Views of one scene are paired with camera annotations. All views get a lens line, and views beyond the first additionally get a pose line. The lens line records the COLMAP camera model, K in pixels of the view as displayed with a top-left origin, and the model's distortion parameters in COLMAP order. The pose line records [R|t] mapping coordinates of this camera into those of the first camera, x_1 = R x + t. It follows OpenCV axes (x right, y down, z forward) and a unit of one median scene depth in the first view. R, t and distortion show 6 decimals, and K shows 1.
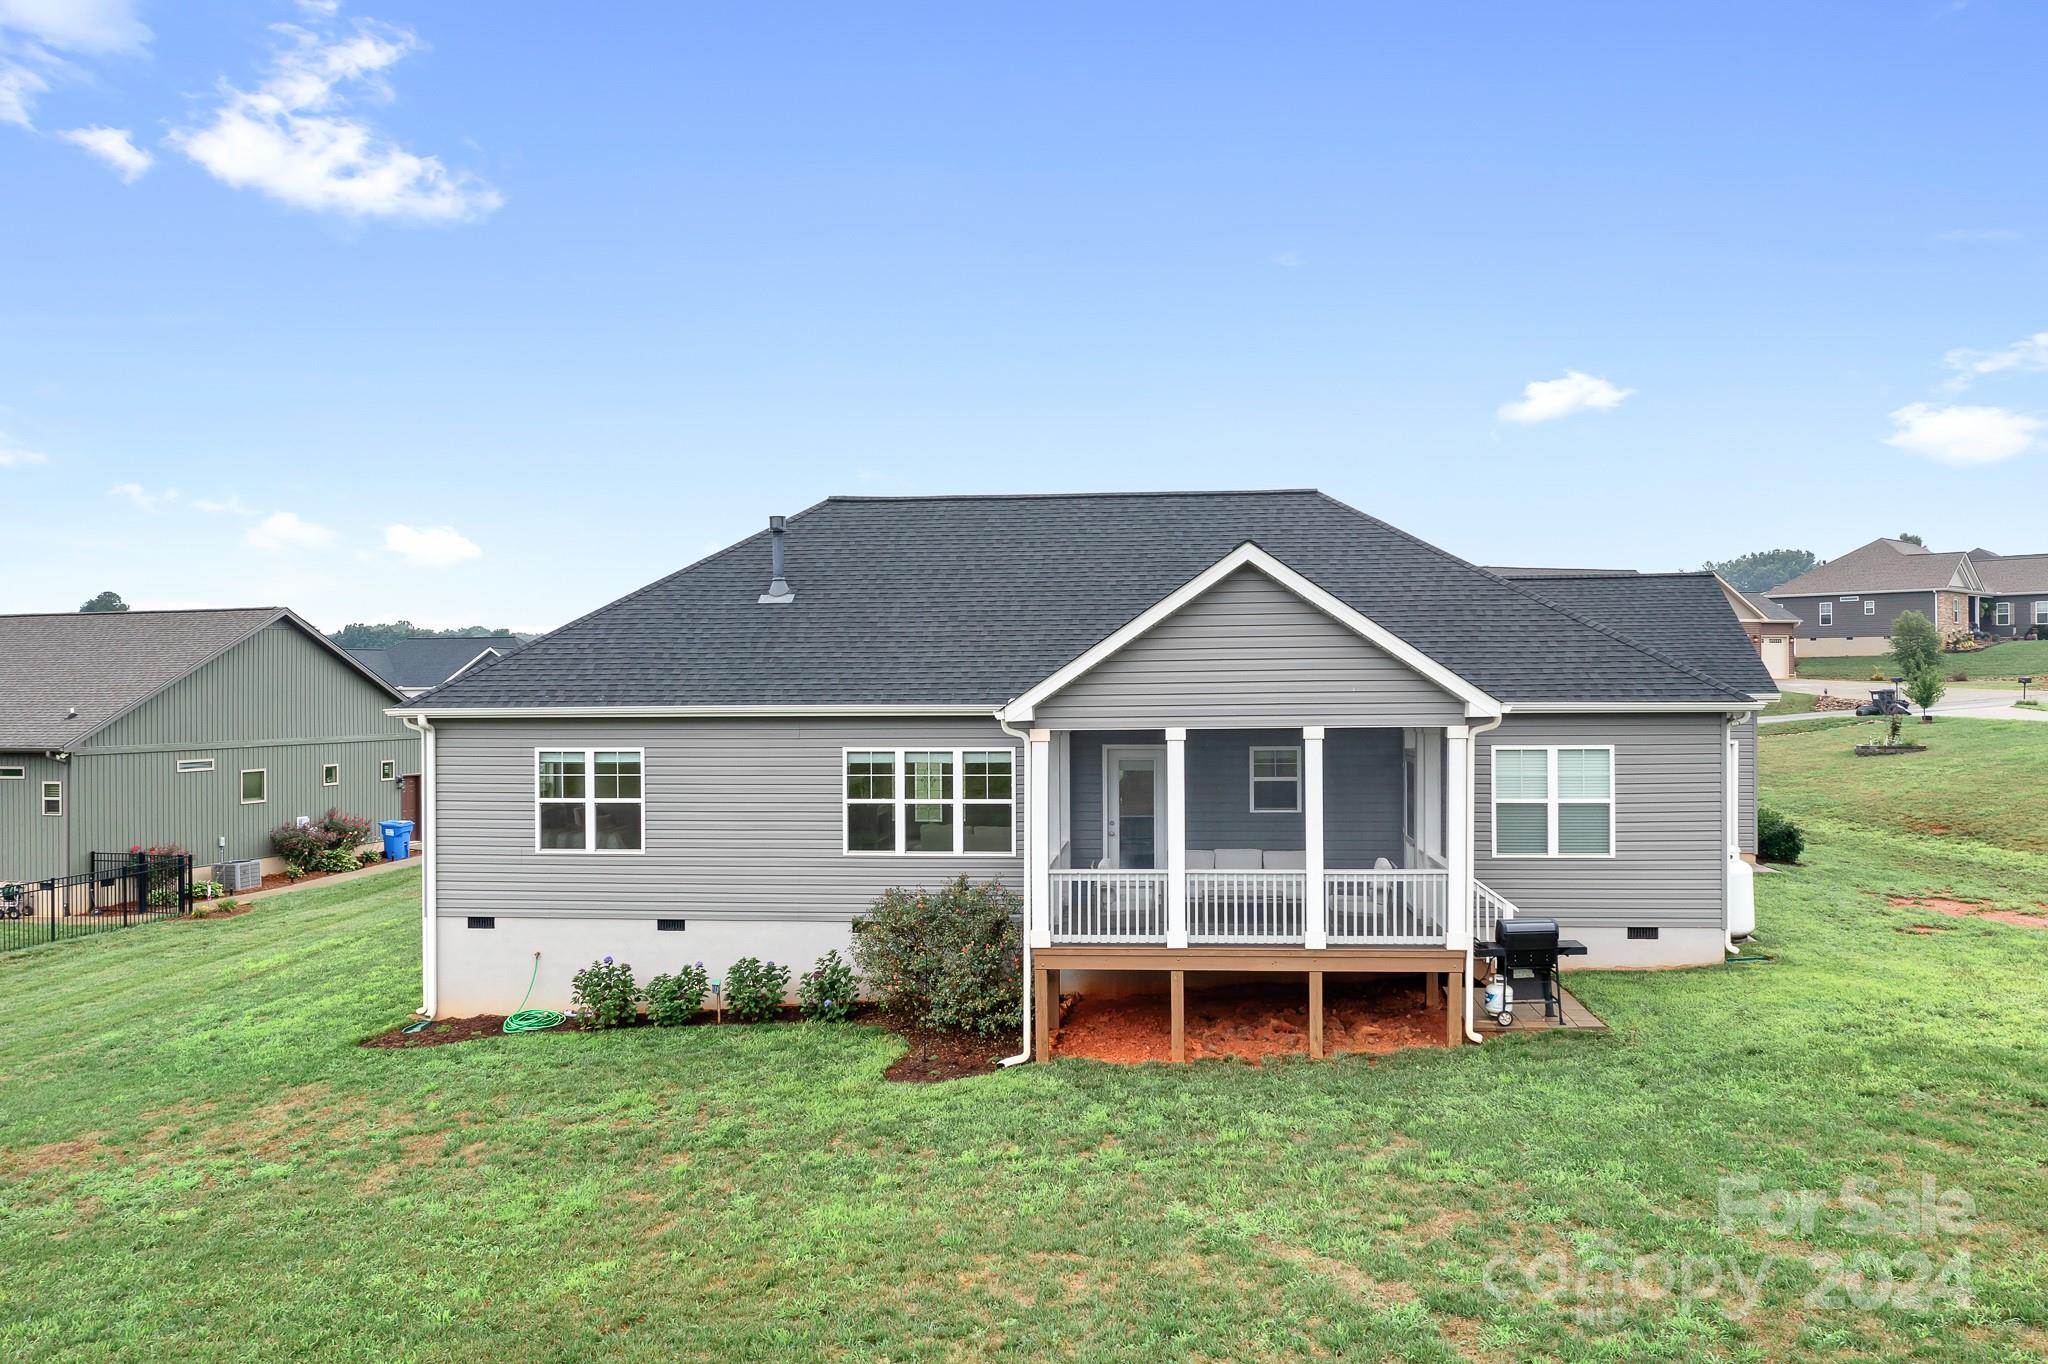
lens RADIAL K [[1613.7, 0, 1024.0], [0, 1613.7, 682.0], [0, 0, 1]] dist [-0.023858, 0.001443]
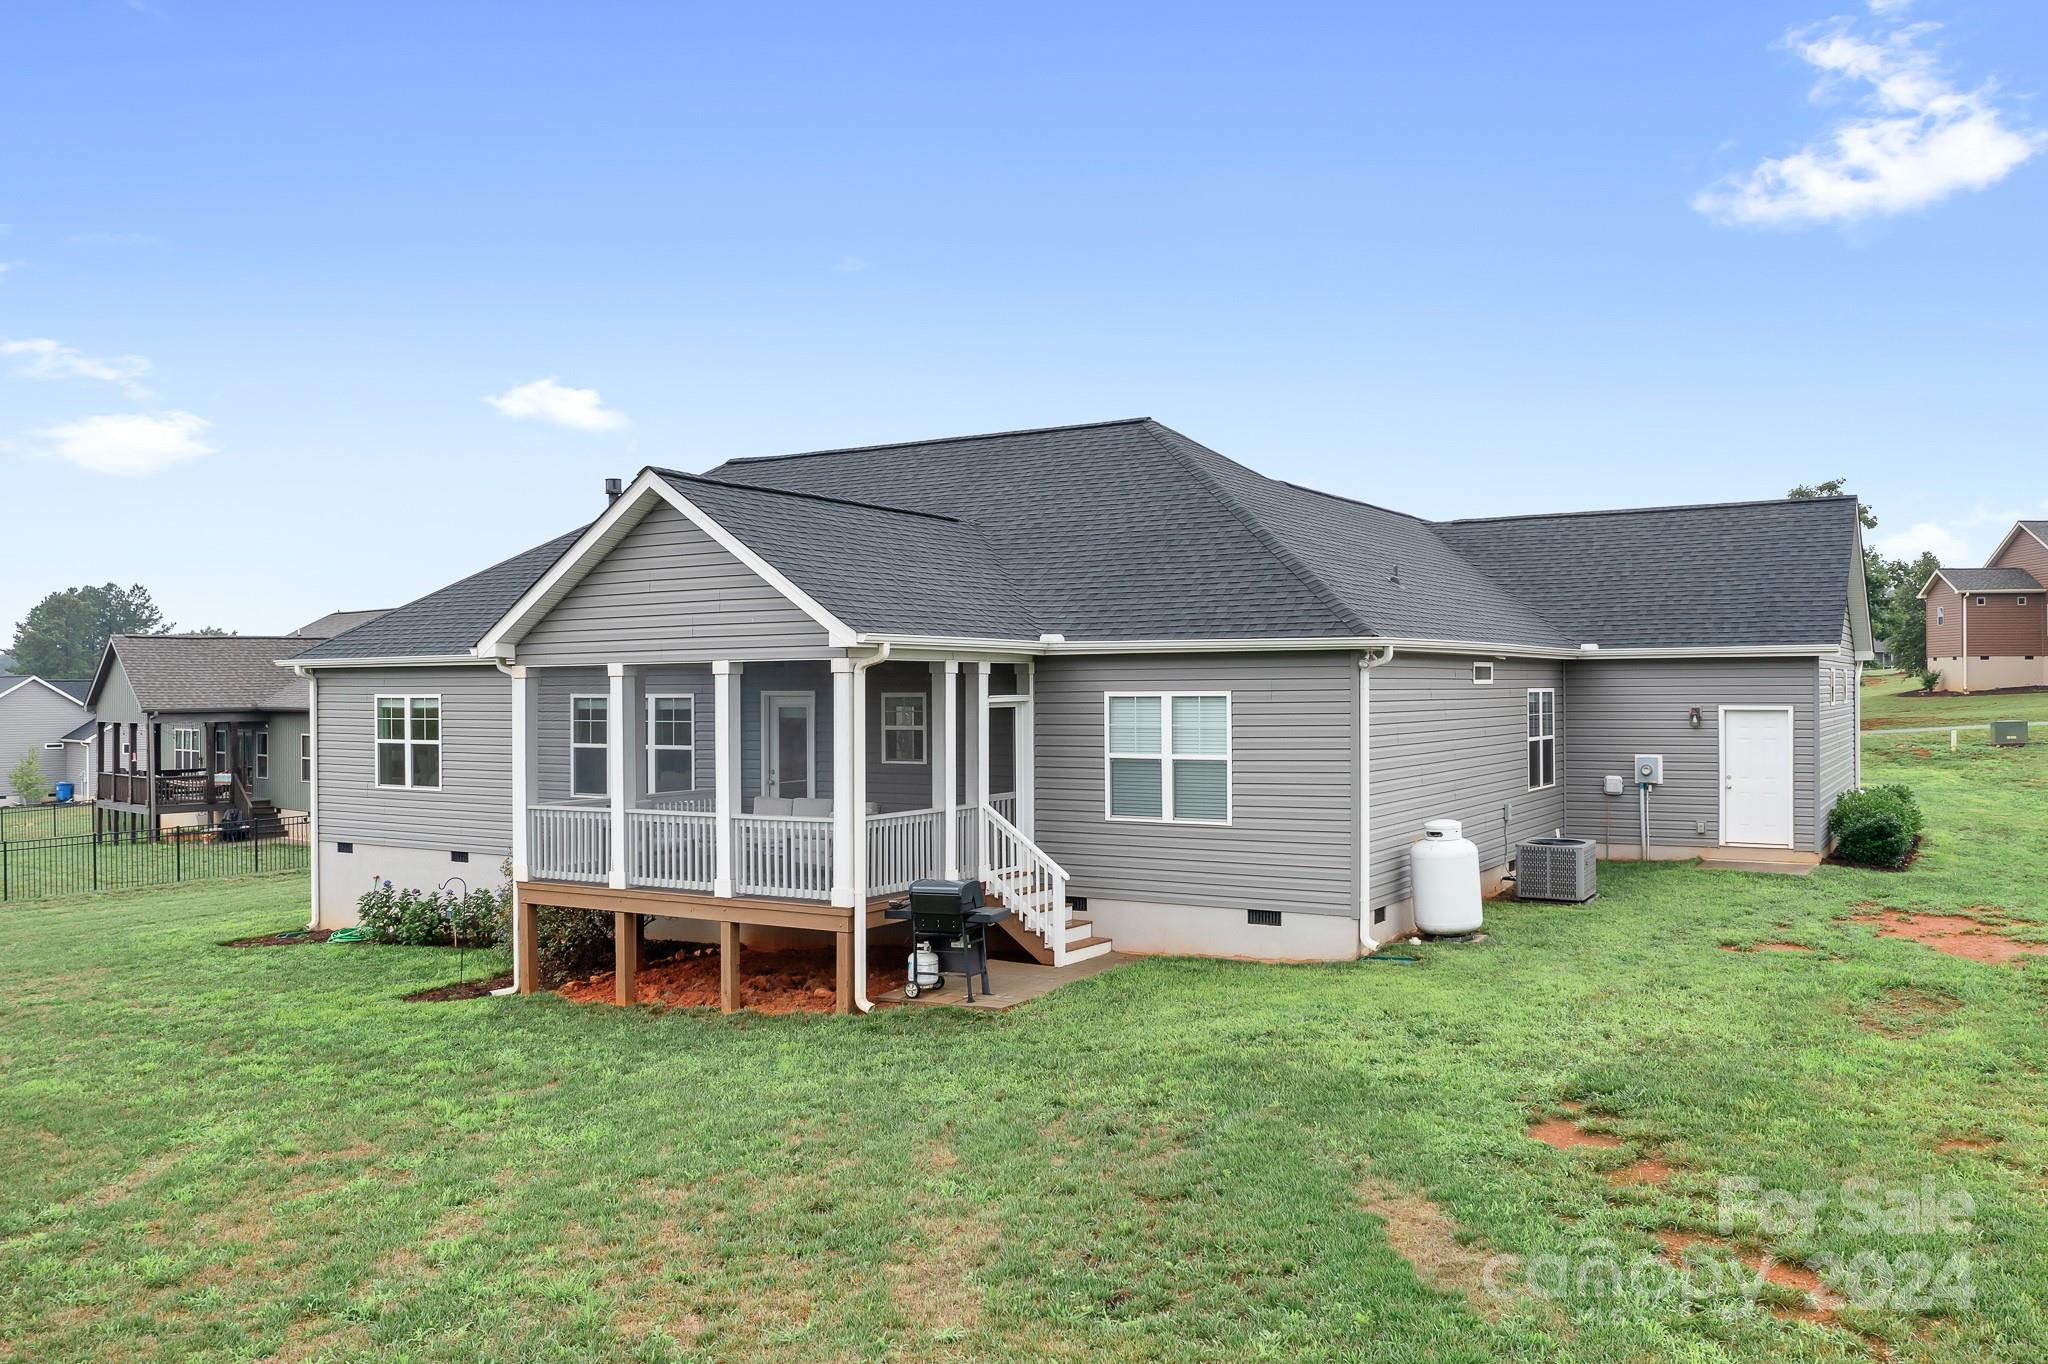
lens RADIAL K [[1613.7, 0, 1024.0], [0, 1613.7, 682.0], [0, 0, 1]] dist [-0.023858, 0.001443]
pose [[0.901959, -0.000218, -0.431821, 0.619725], [0.001151, 0.999998, 0.001899, 0.031984], [0.431819, -0.002210, 0.901957, 0.189735]]
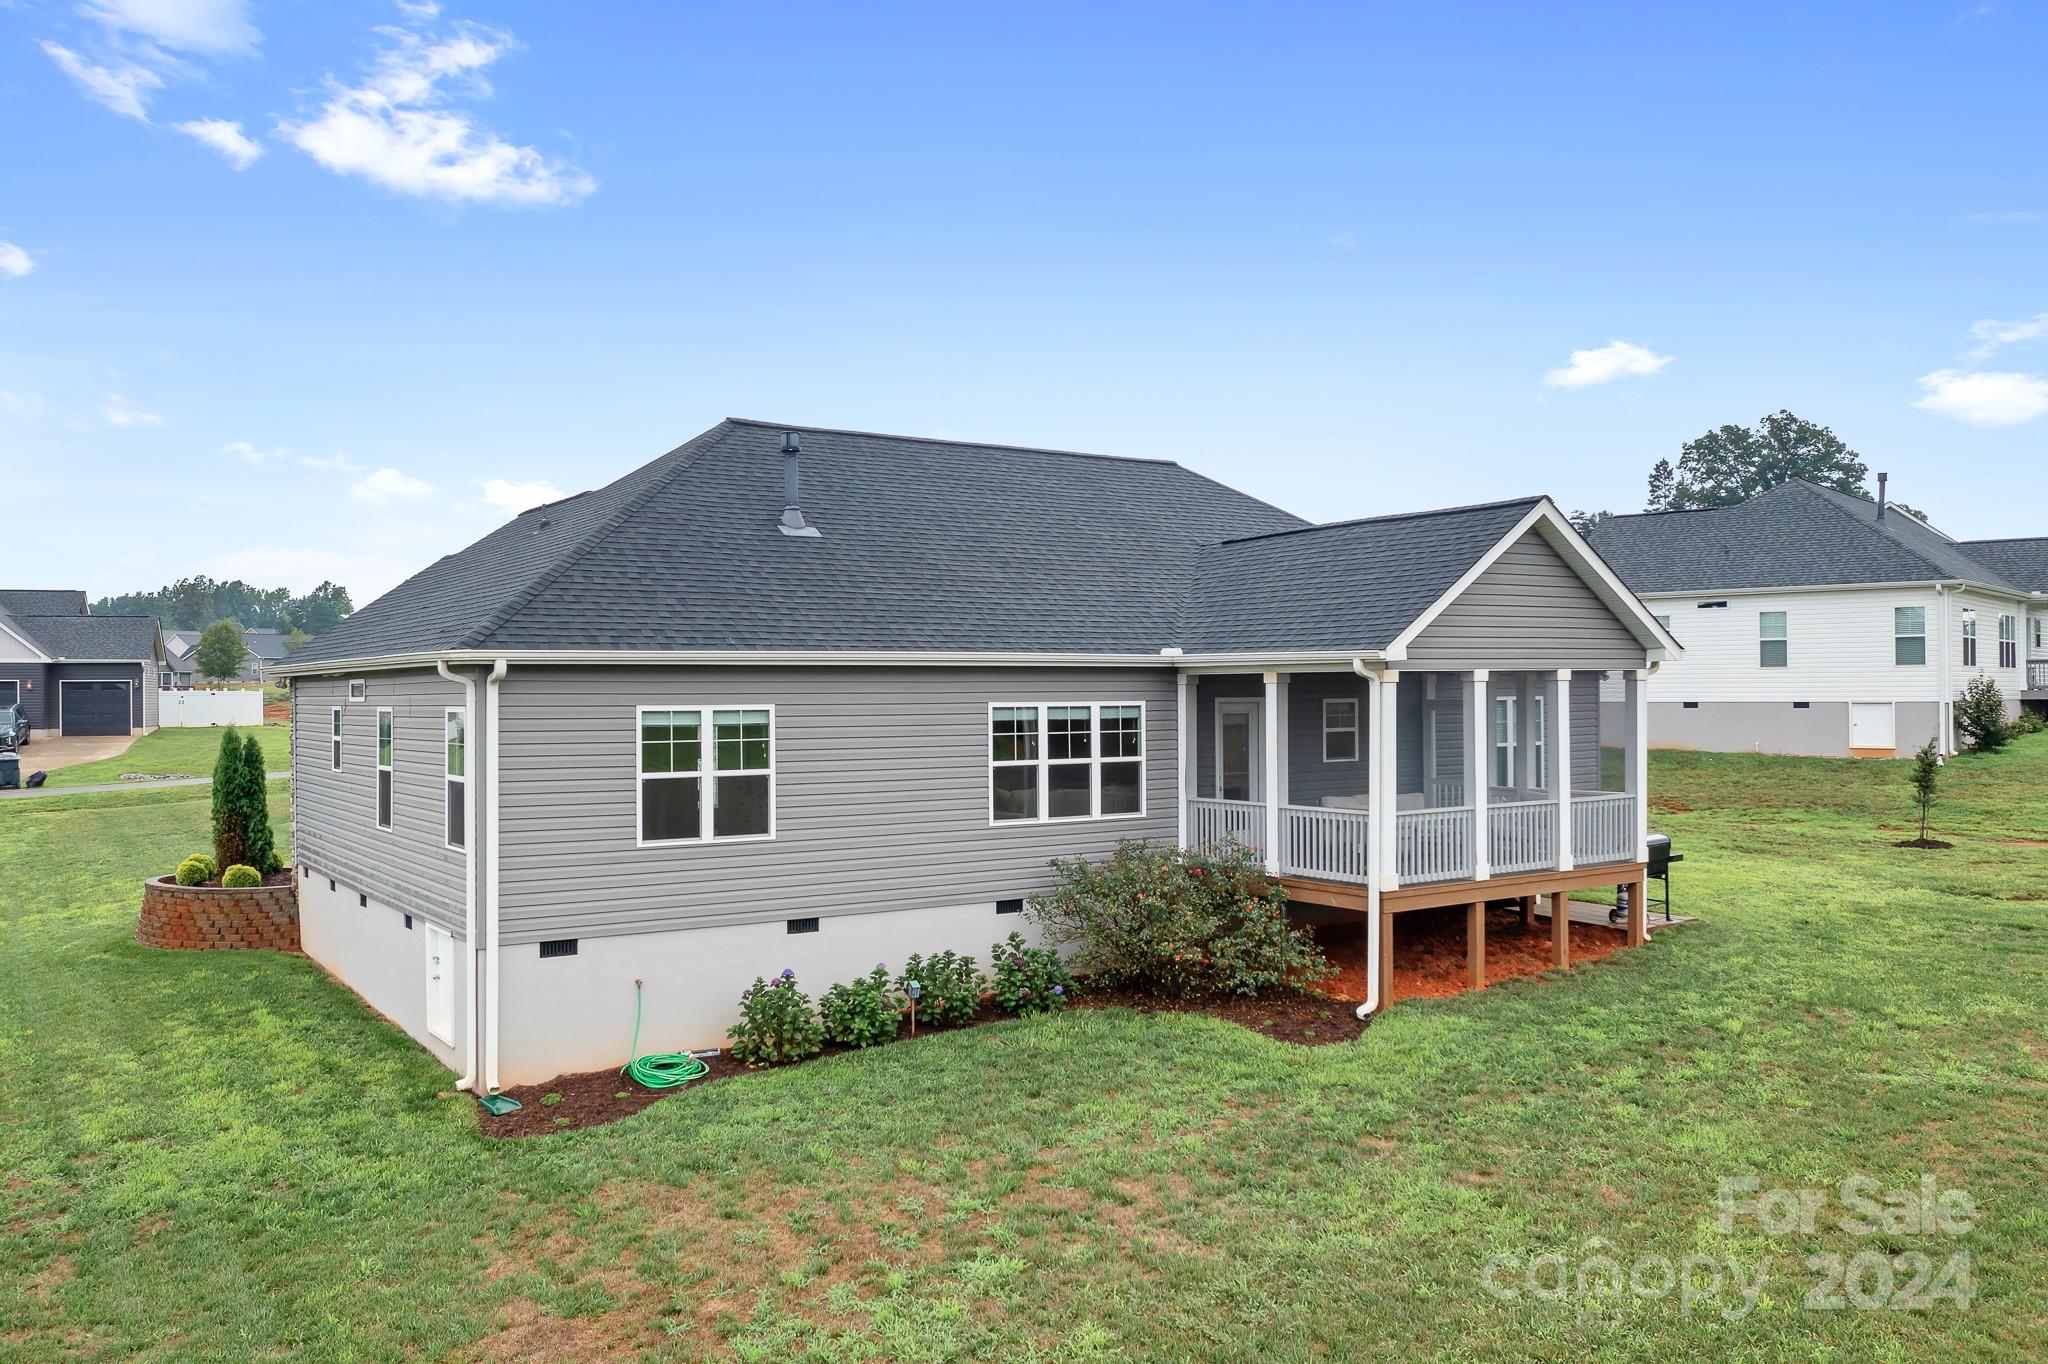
lens RADIAL K [[1613.7, 0, 1024.0], [0, 1613.7, 682.0], [0, 0, 1]] dist [-0.023858, 0.001443]
pose [[0.768734, 0.005587, 0.639545, -0.673875], [0.001465, 0.999944, -0.010496, 0.039663], [-0.639567, 0.009006, 0.768682, 0.323940]]
